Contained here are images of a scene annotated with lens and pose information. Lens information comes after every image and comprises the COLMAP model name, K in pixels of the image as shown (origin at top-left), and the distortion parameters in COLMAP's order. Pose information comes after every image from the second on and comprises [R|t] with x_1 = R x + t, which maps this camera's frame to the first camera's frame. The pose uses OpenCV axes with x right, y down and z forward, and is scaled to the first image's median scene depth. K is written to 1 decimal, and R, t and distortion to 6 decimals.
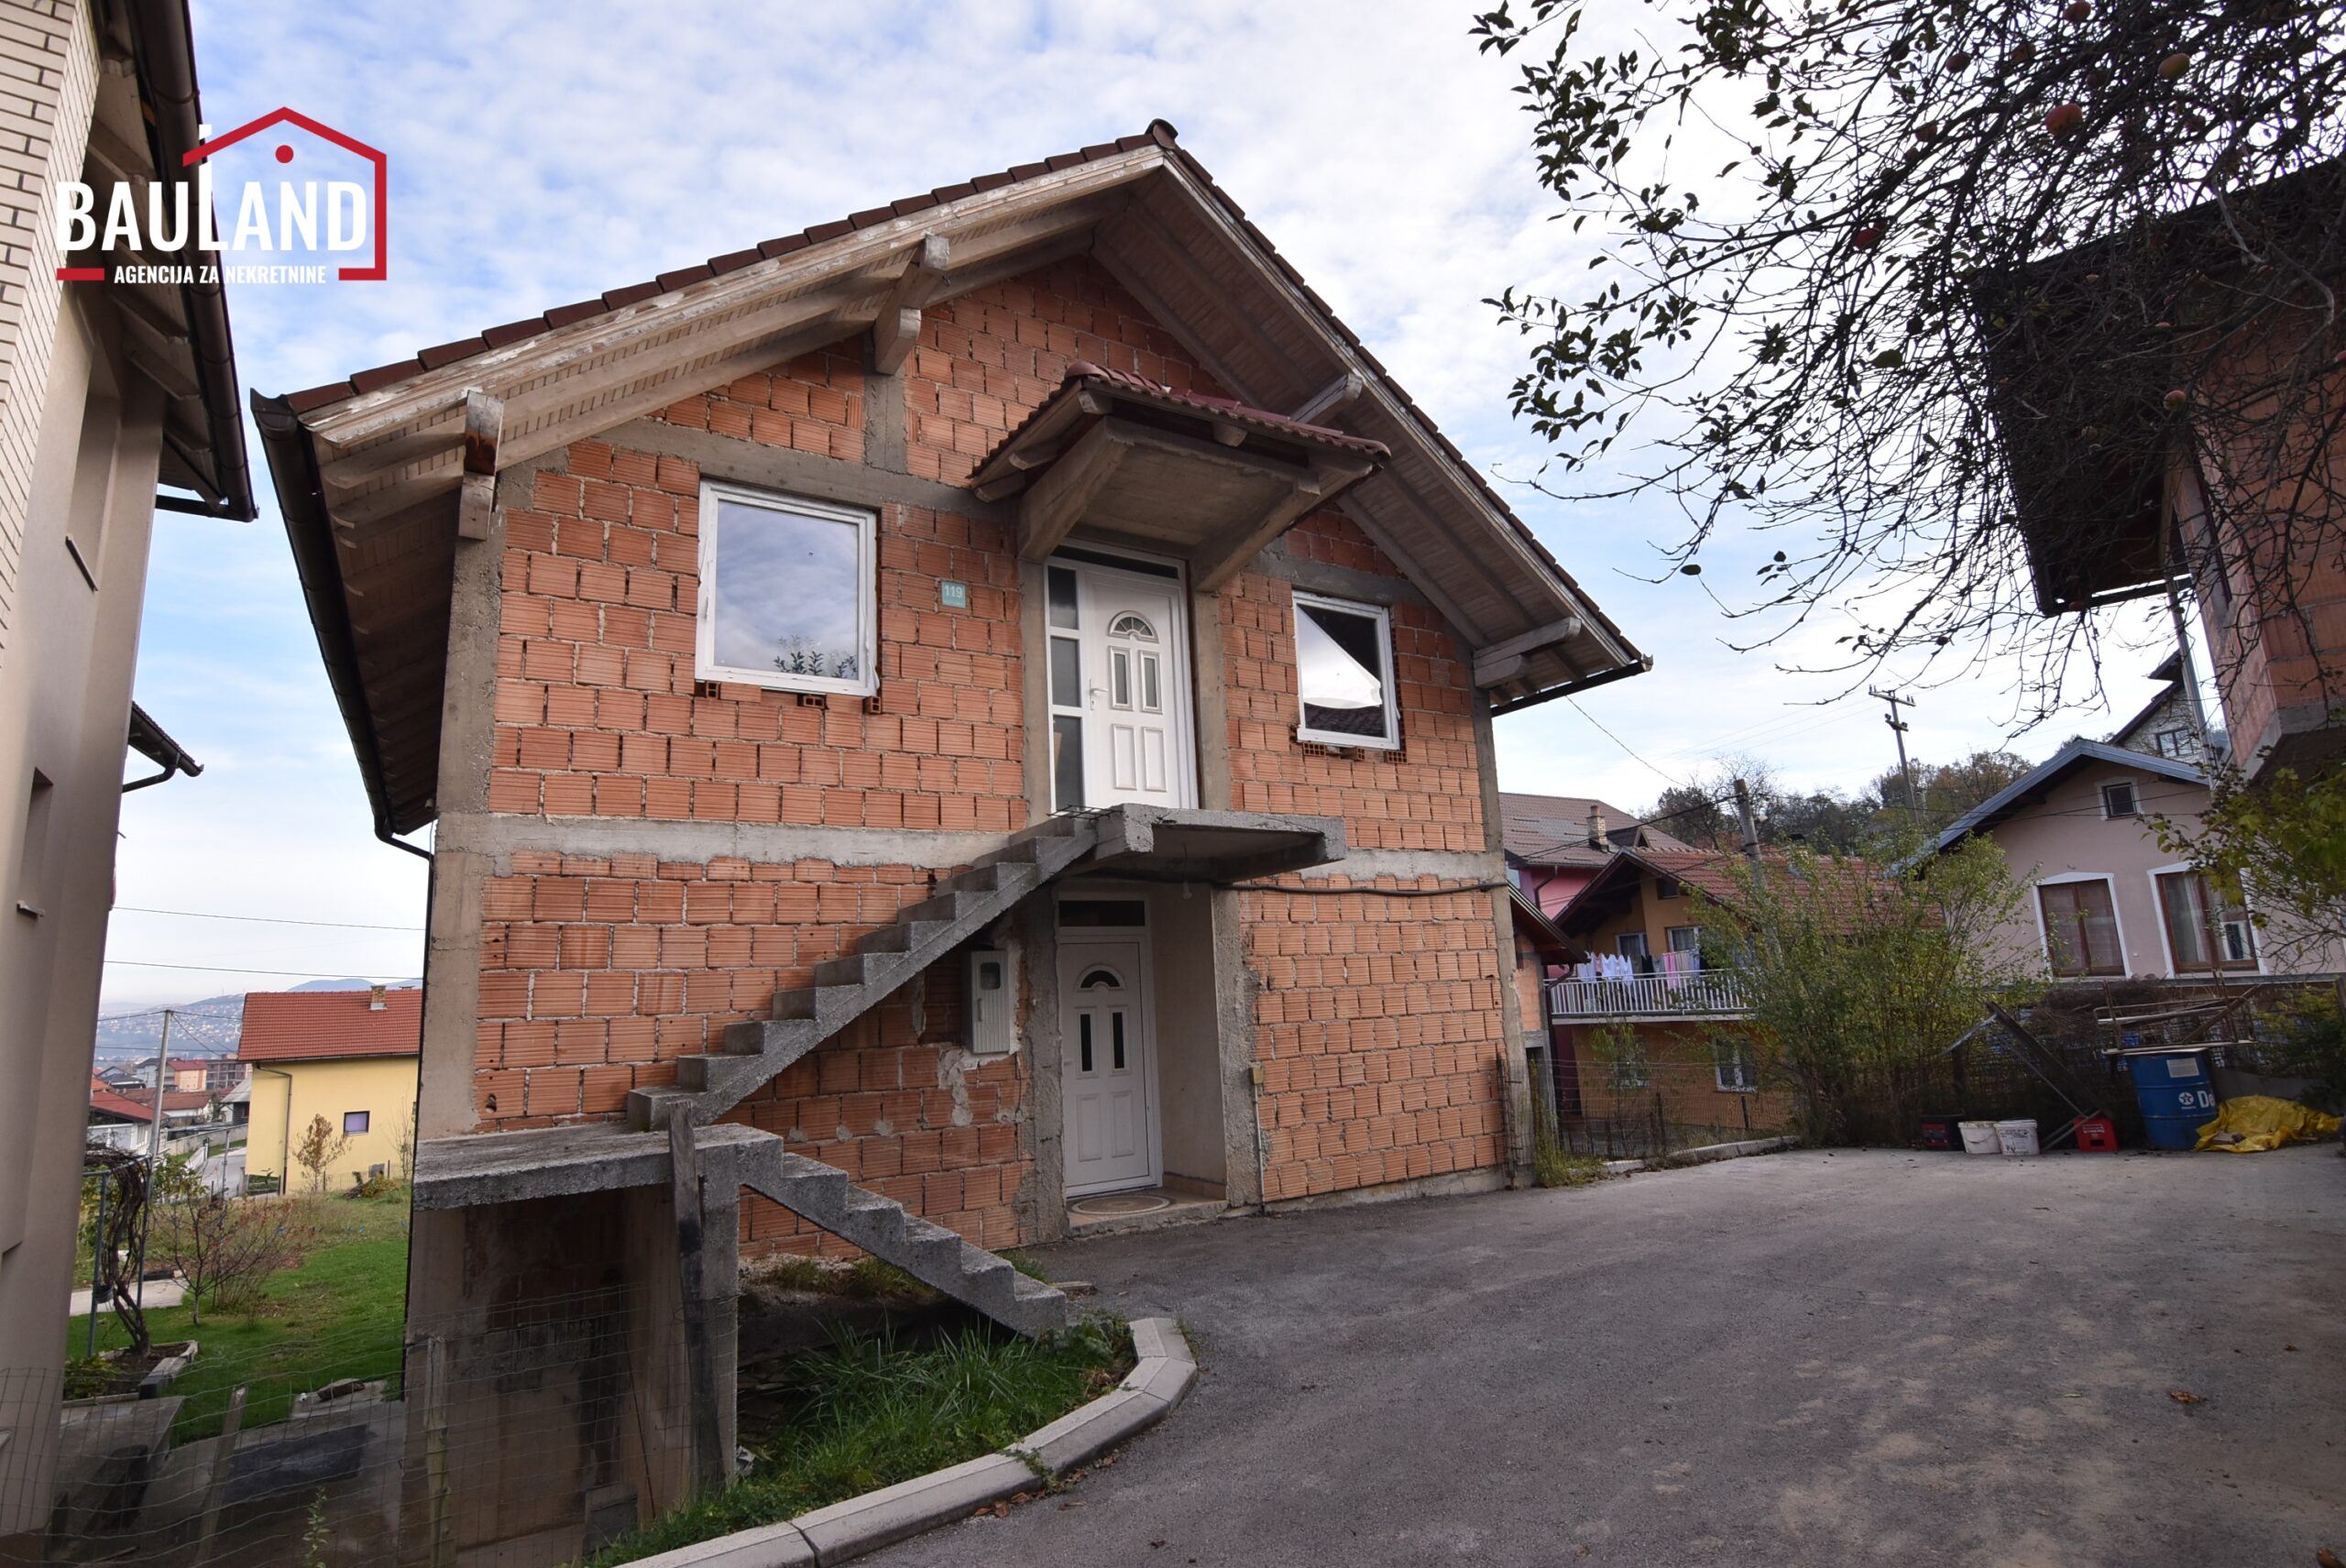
lens RADIAL K [[1138.5, 0, 1174.2], [0, 1138.5, 791.6], [0, 0, 1]] dist [-0.003742, -0.011970]
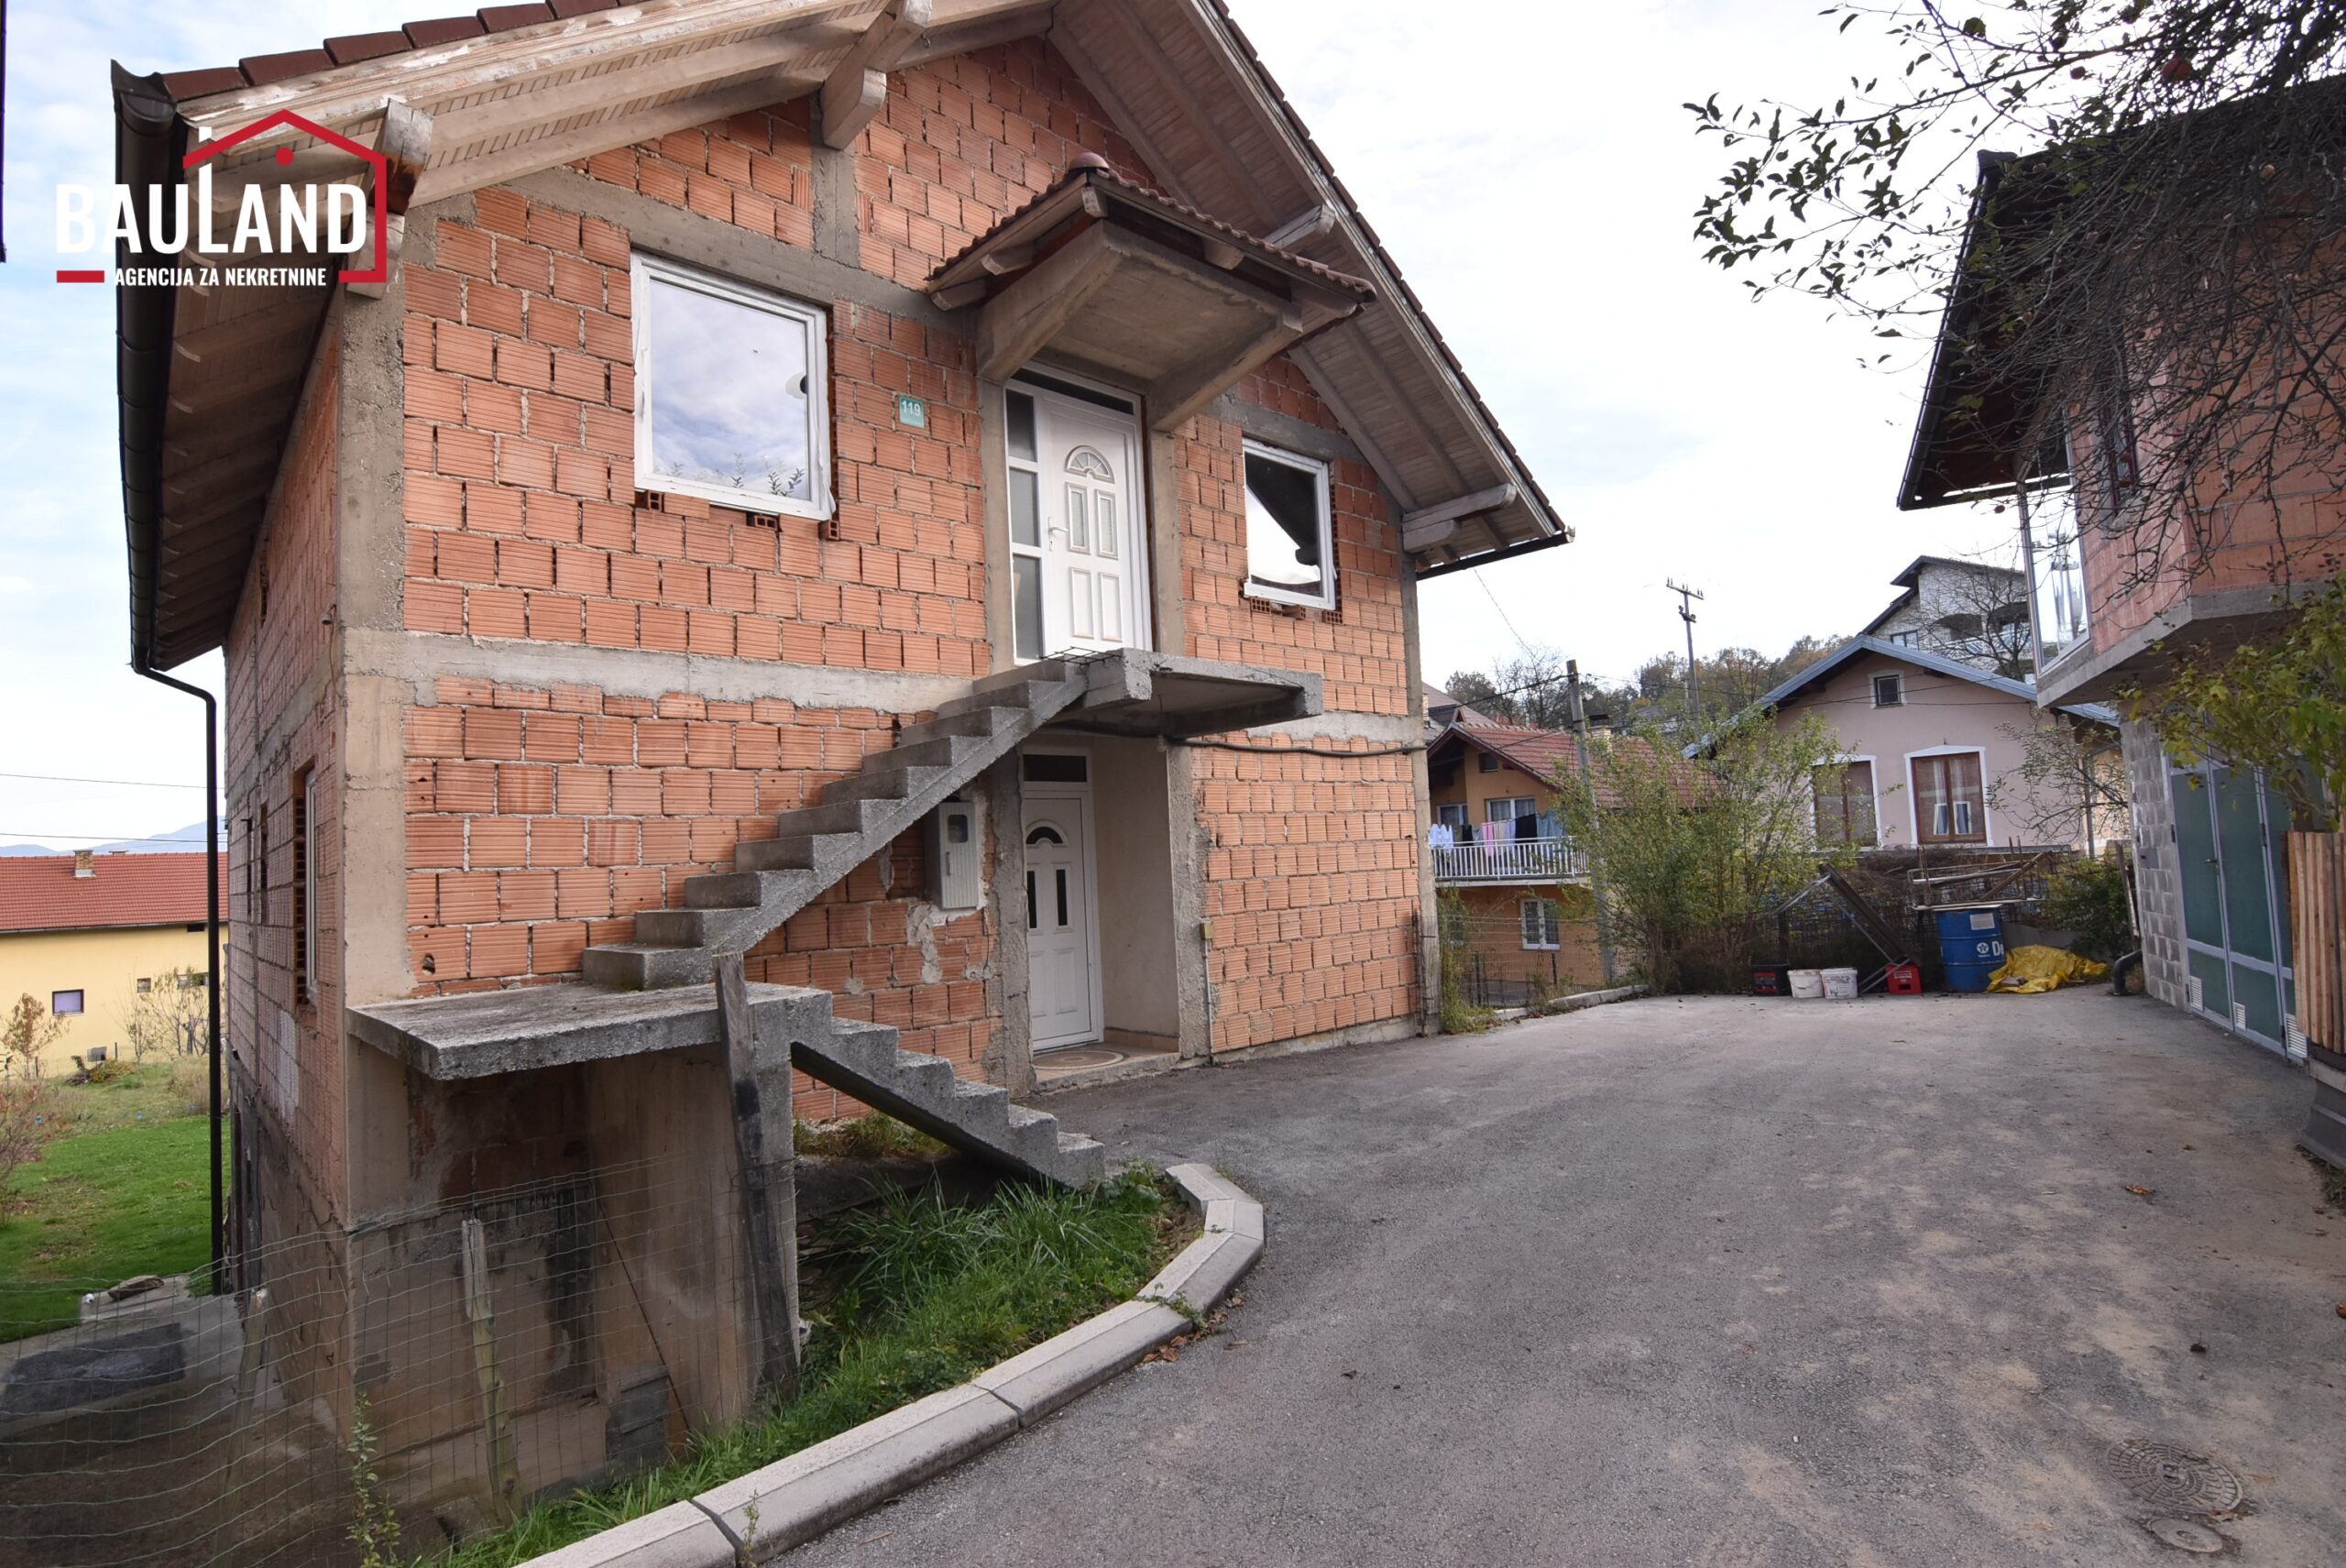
lens RADIAL K [[1138.5, 0, 1174.2], [0, 1138.5, 791.6], [0, 0, 1]] dist [-0.003742, -0.011970]
pose [[0.984409, 0.012998, 0.175414, -0.145128], [-0.032613, 0.993461, 0.109410, 0.021218], [-0.172845, -0.113425, 0.978396, 0.044940]]
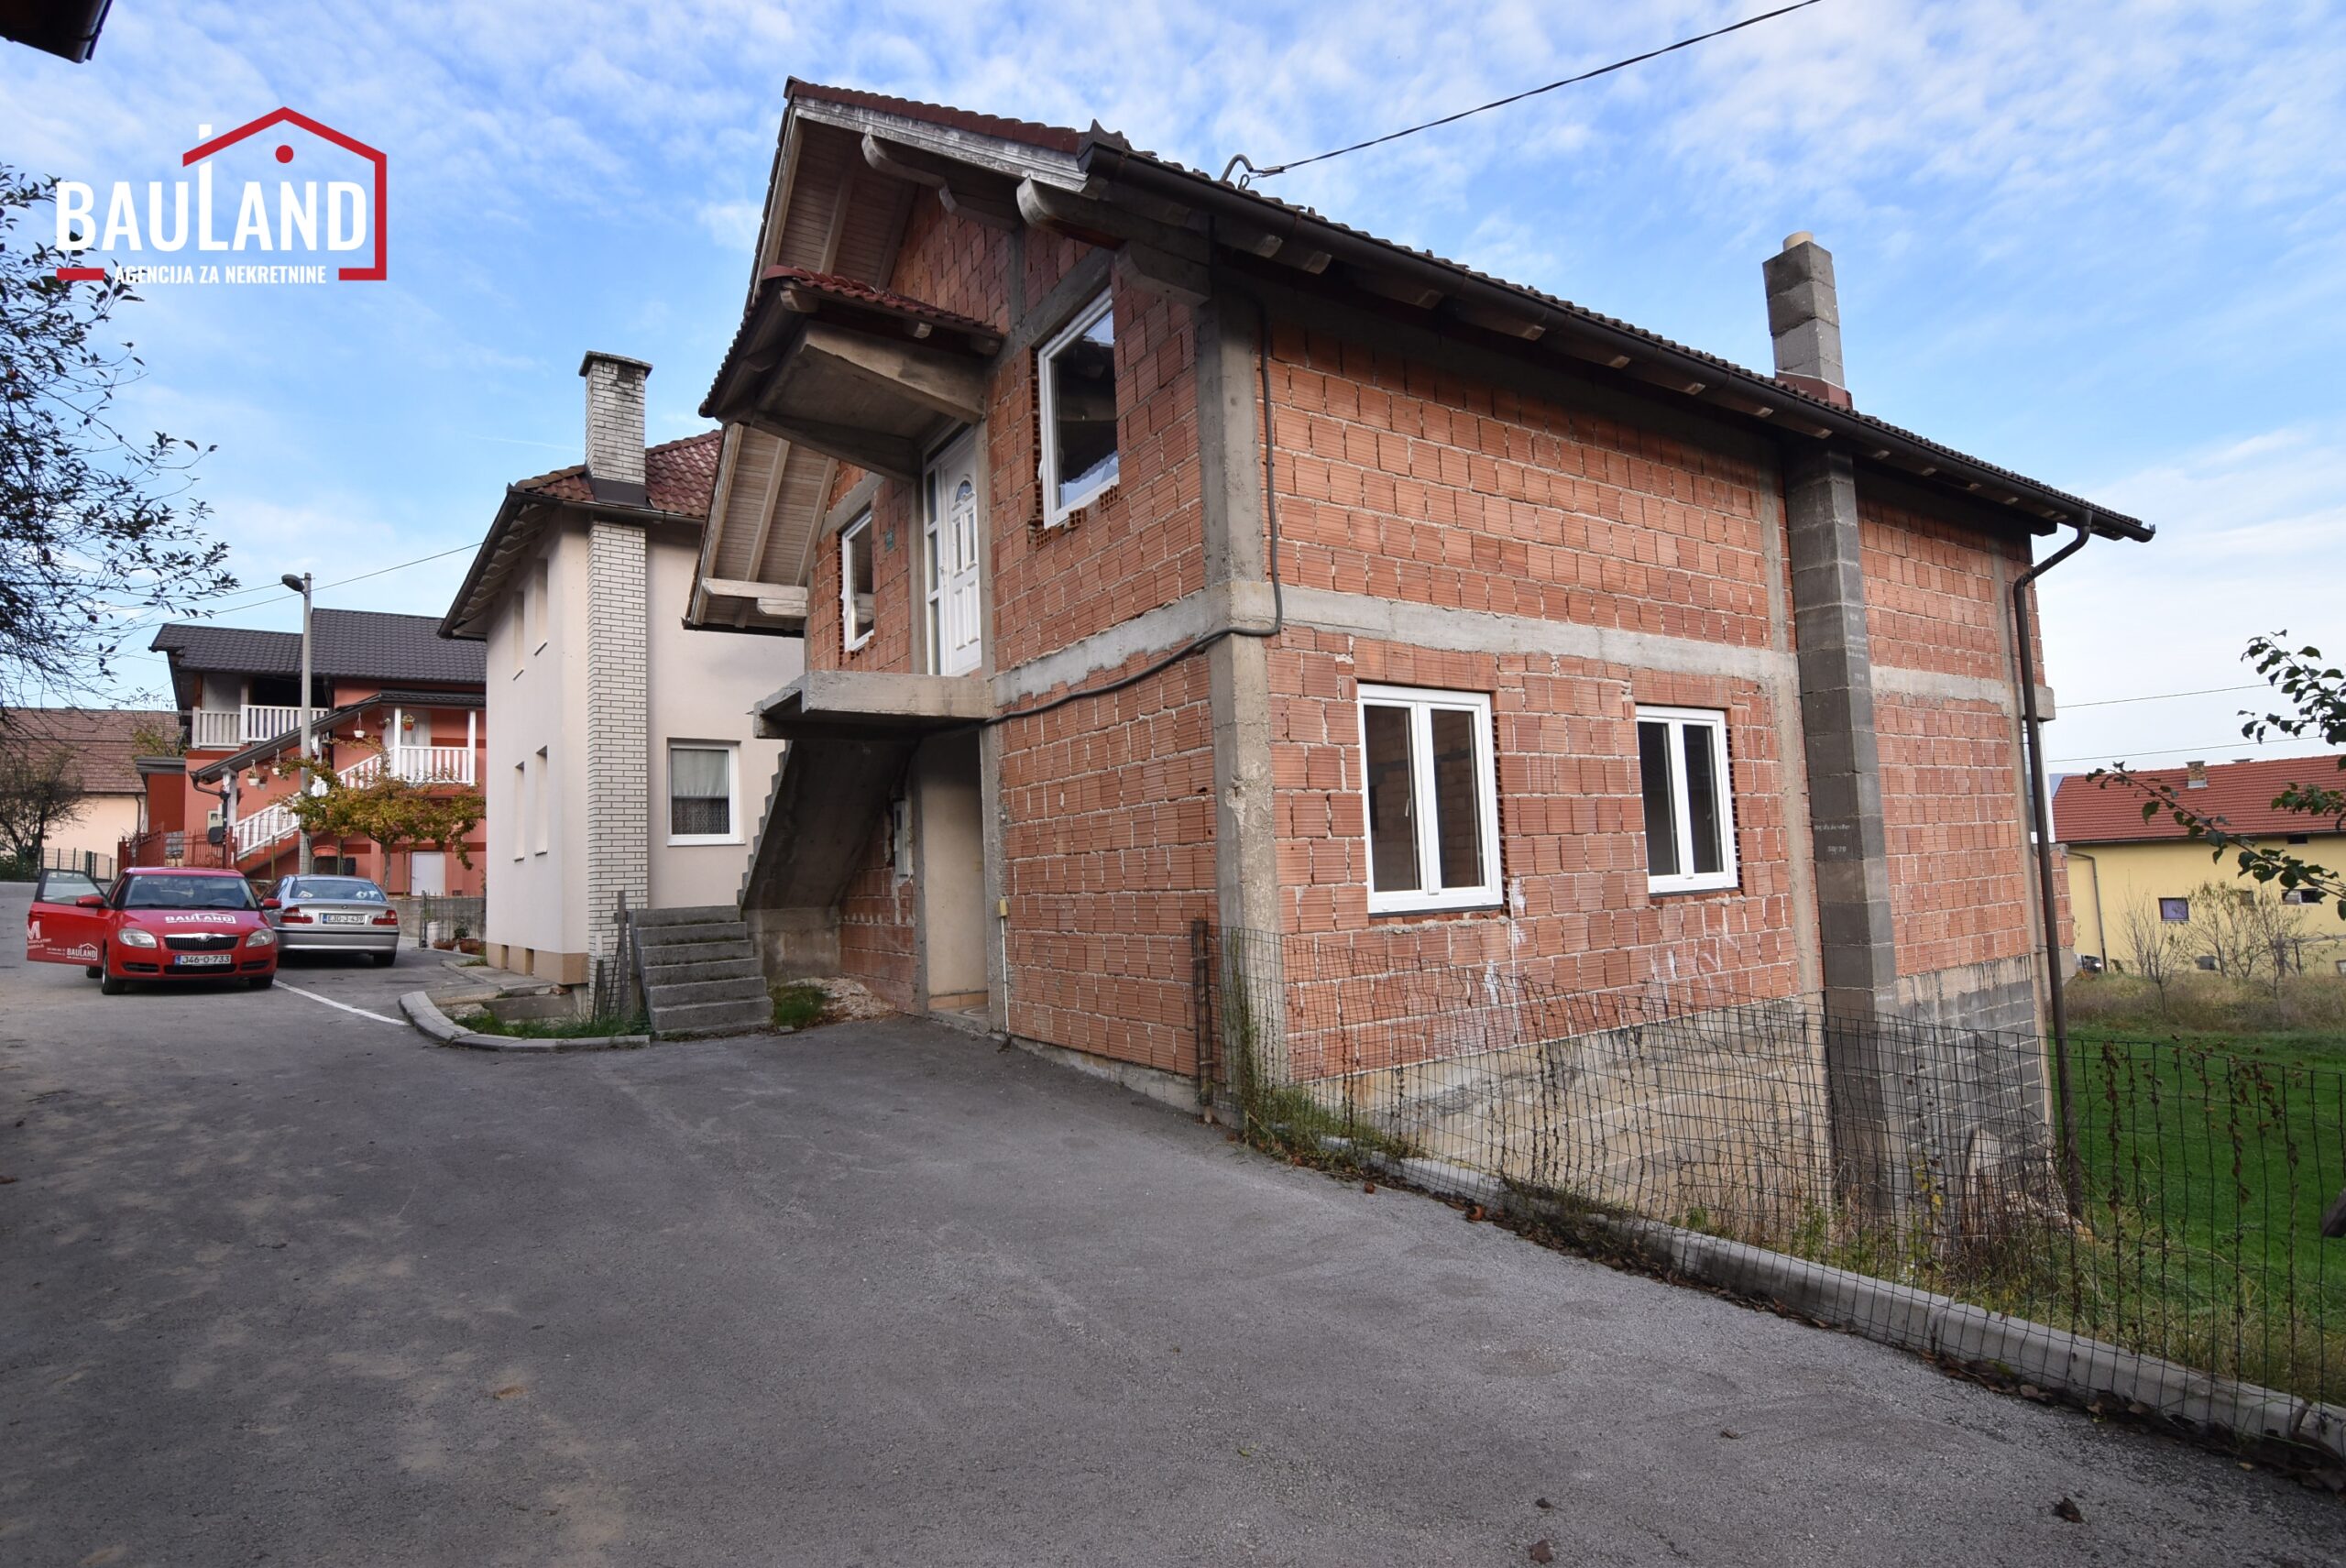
lens RADIAL K [[1138.5, 0, 1174.2], [0, 1138.5, 791.6], [0, 0, 1]] dist [-0.003742, -0.011970]
pose [[0.005387, -0.016973, -0.999841, 1.166847], [0.237885, 0.971174, -0.015205, 0.217955], [0.971278, -0.237766, 0.009269, 1.270388]]
